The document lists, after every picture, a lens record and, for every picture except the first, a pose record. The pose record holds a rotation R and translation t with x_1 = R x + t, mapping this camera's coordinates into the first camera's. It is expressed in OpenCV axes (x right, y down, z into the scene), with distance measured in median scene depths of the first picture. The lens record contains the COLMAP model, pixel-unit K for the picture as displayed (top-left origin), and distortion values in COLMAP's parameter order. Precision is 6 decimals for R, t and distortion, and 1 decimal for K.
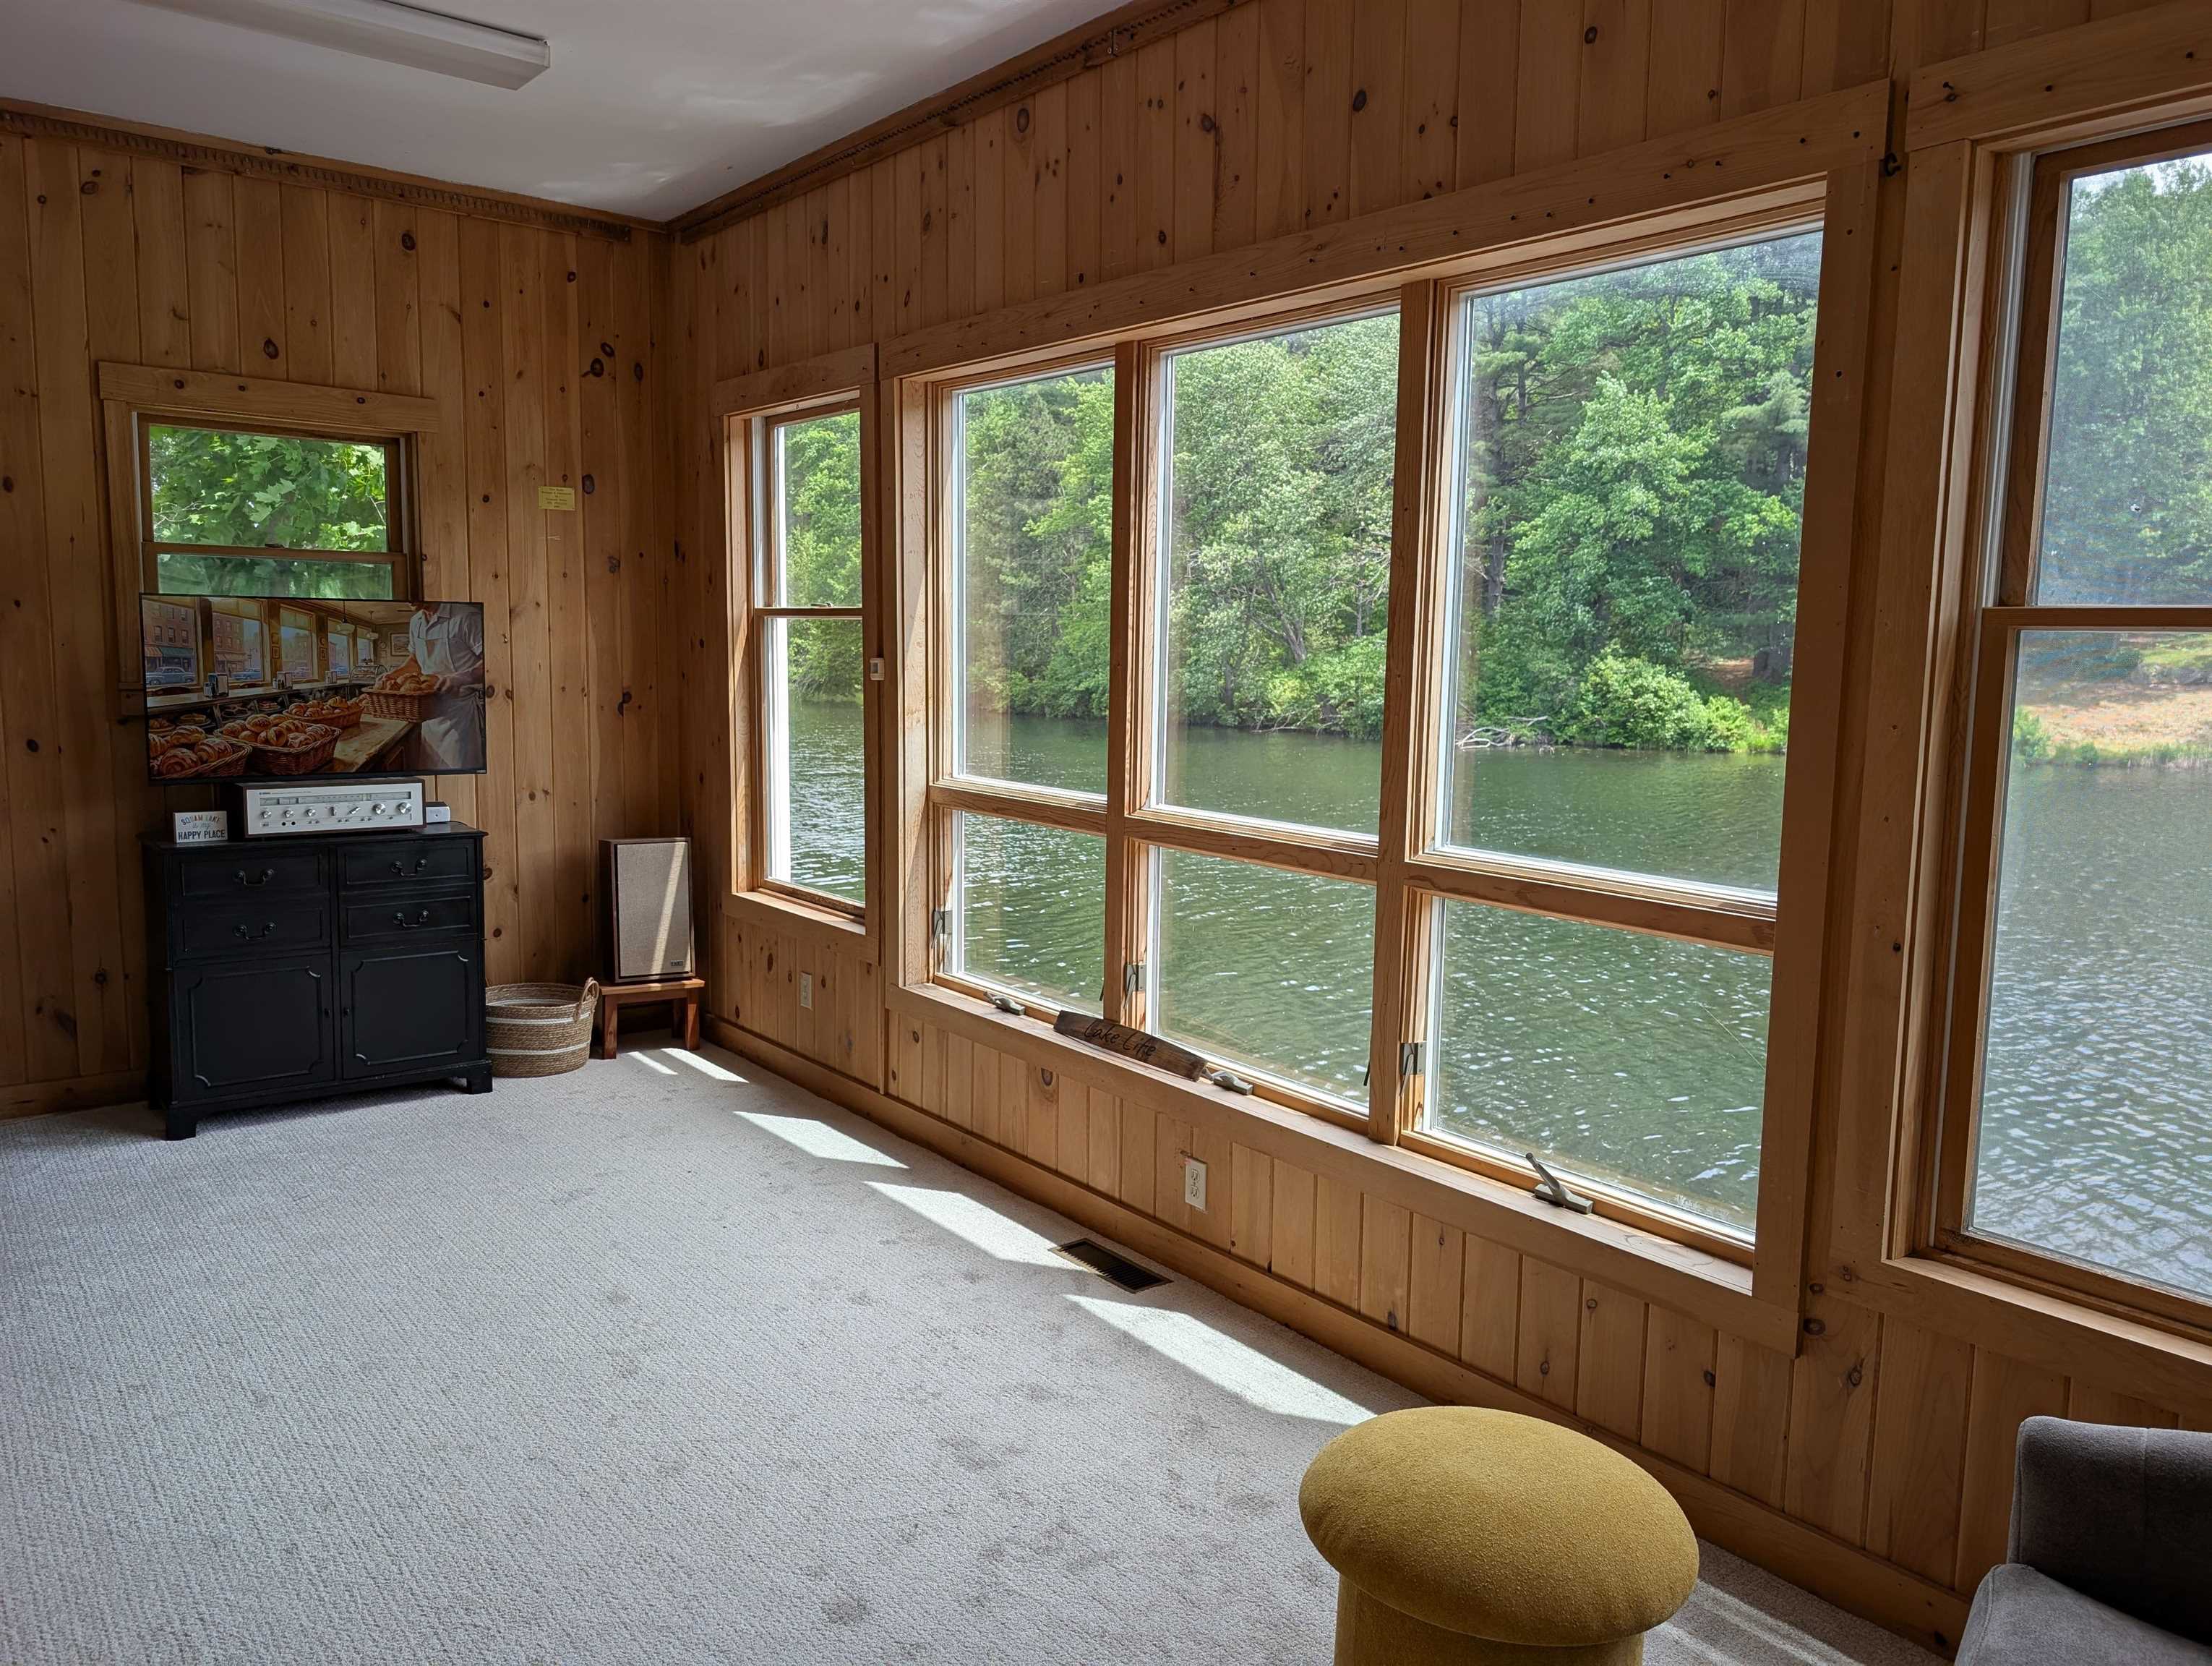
lens RADIAL K [[1584.6, 0, 1106.0], [0, 1584.6, 833.0], [0, 0, 1]] dist [-0.031039, 0.000995]
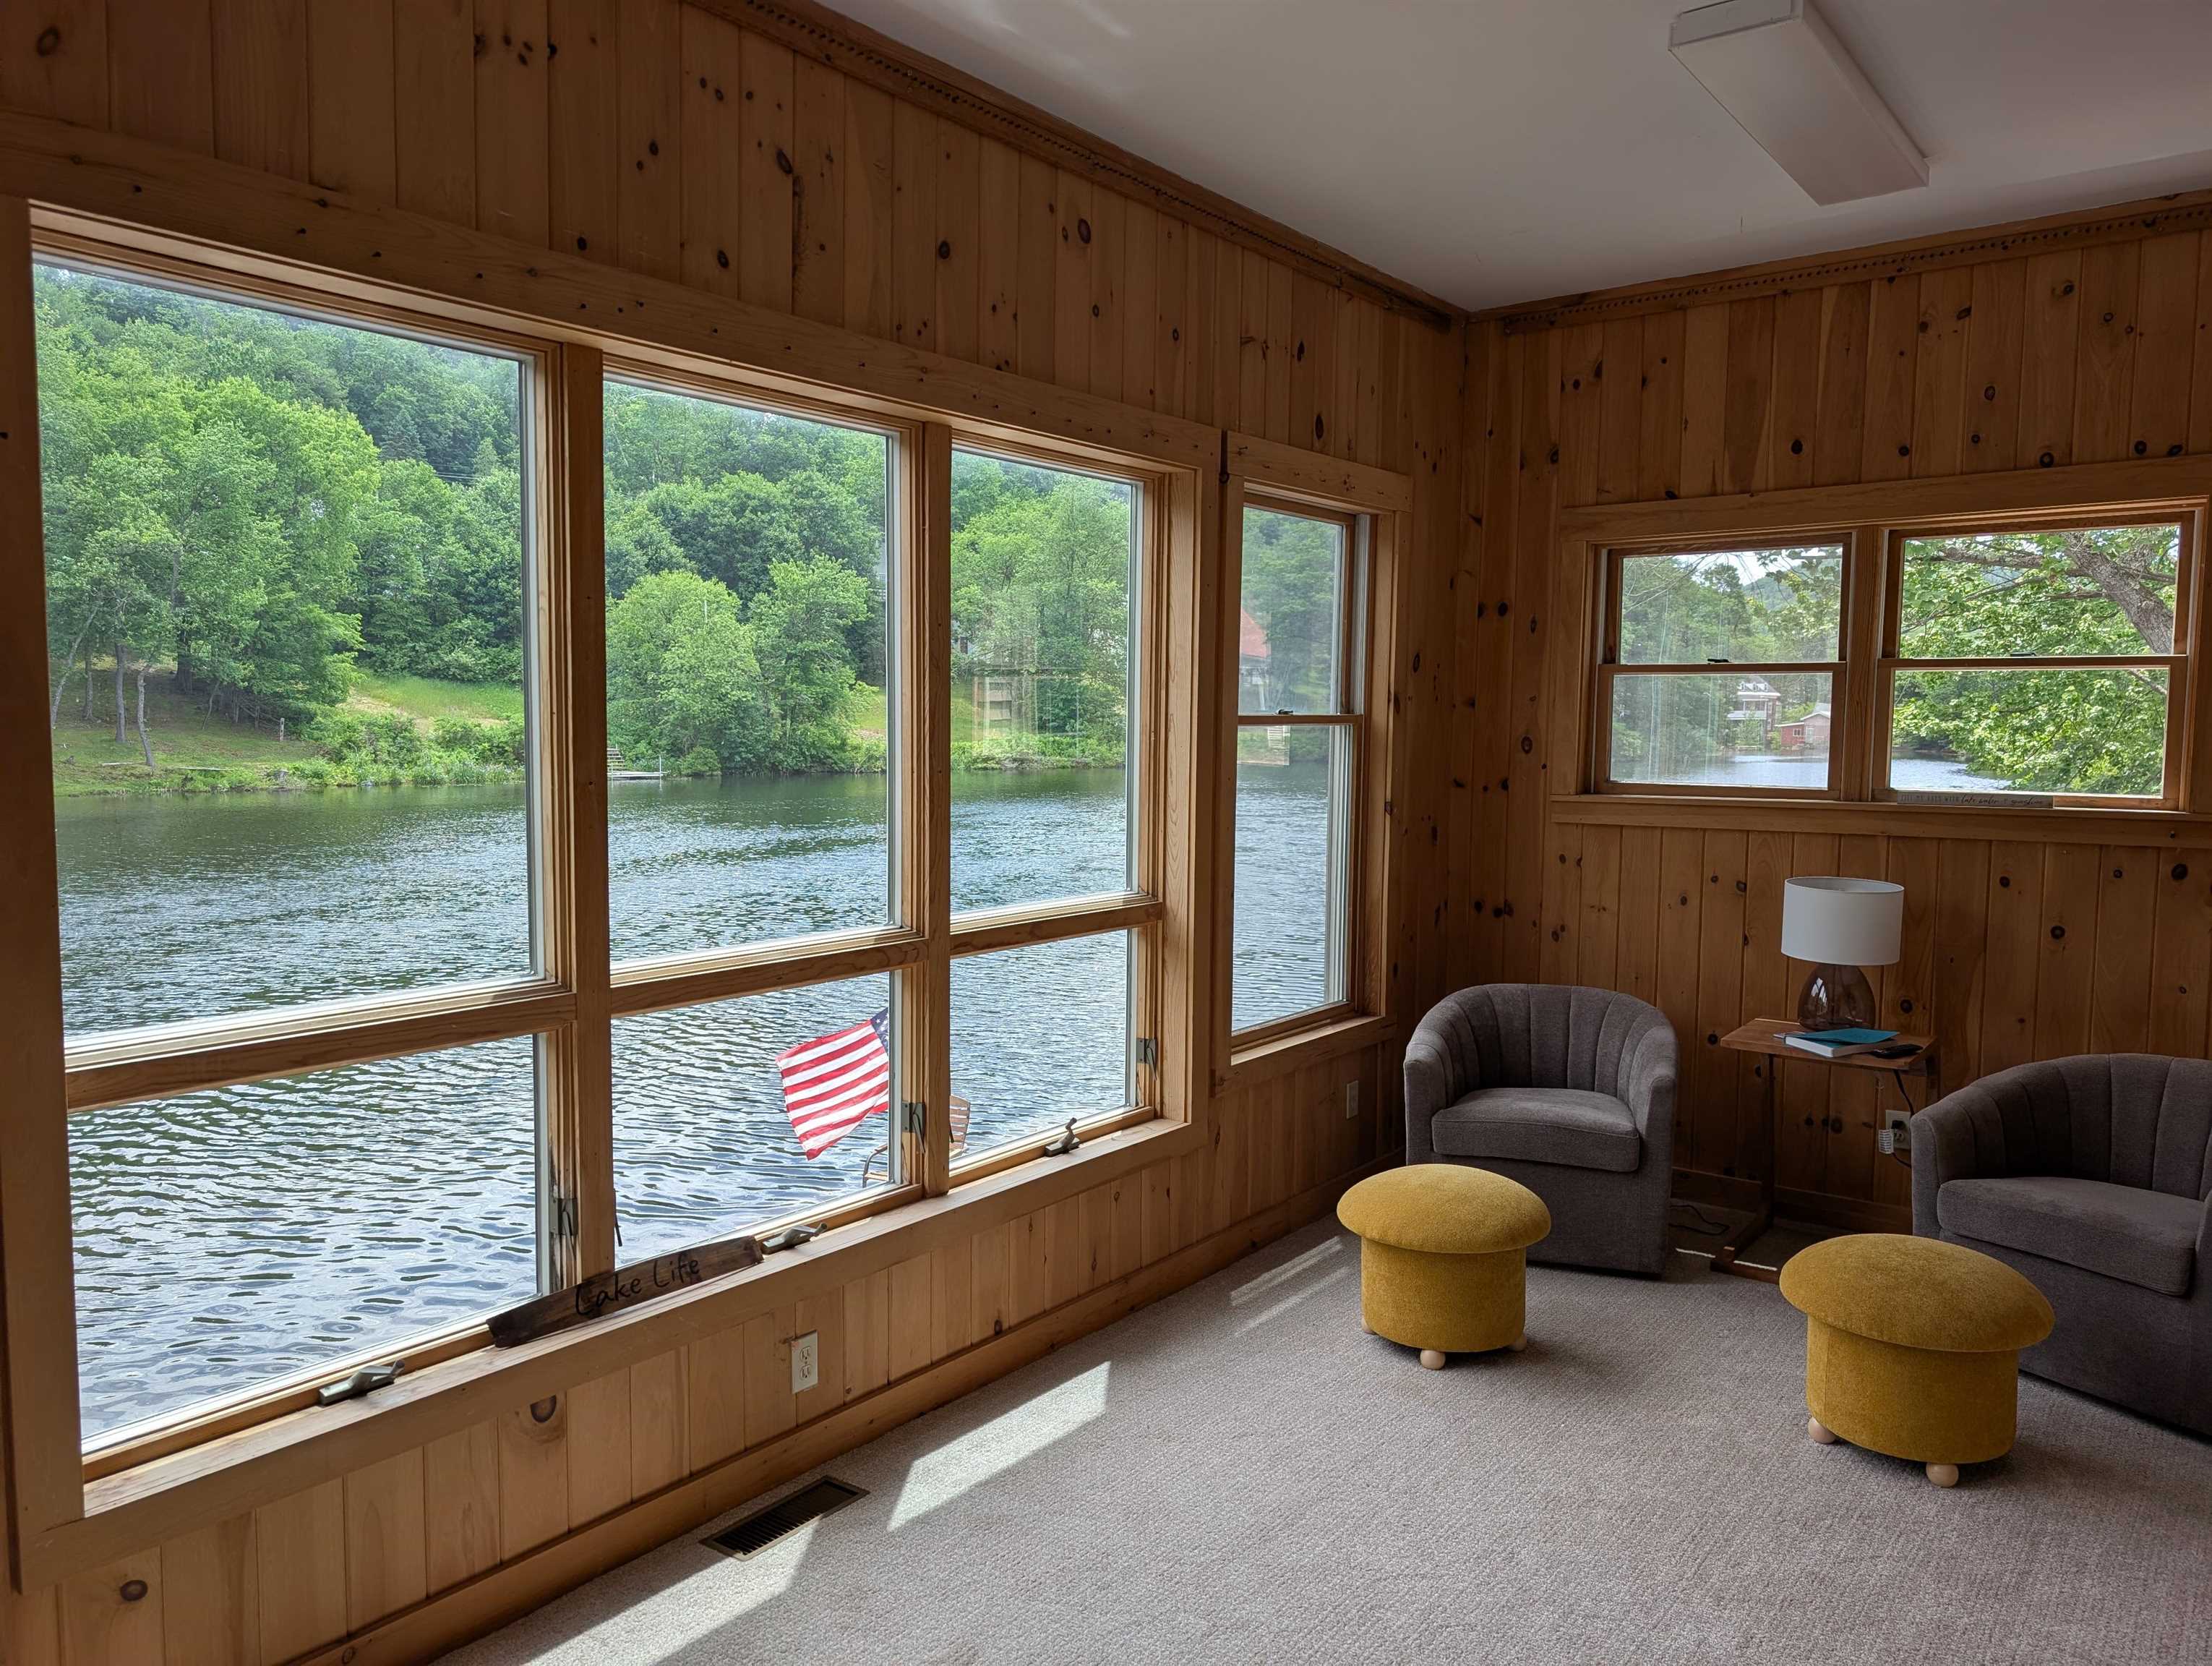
lens RADIAL K [[1564.0, 0, 1105.4], [0, 1564.0, 865.1], [0, 0, 1]] dist [-0.035408, 0.003943]
pose [[-0.258615, -0.098826, 0.960912, -0.804265], [0.124587, 0.983032, 0.134632, -0.147839], [-0.957912, 0.154535, -0.241914, 1.028756]]
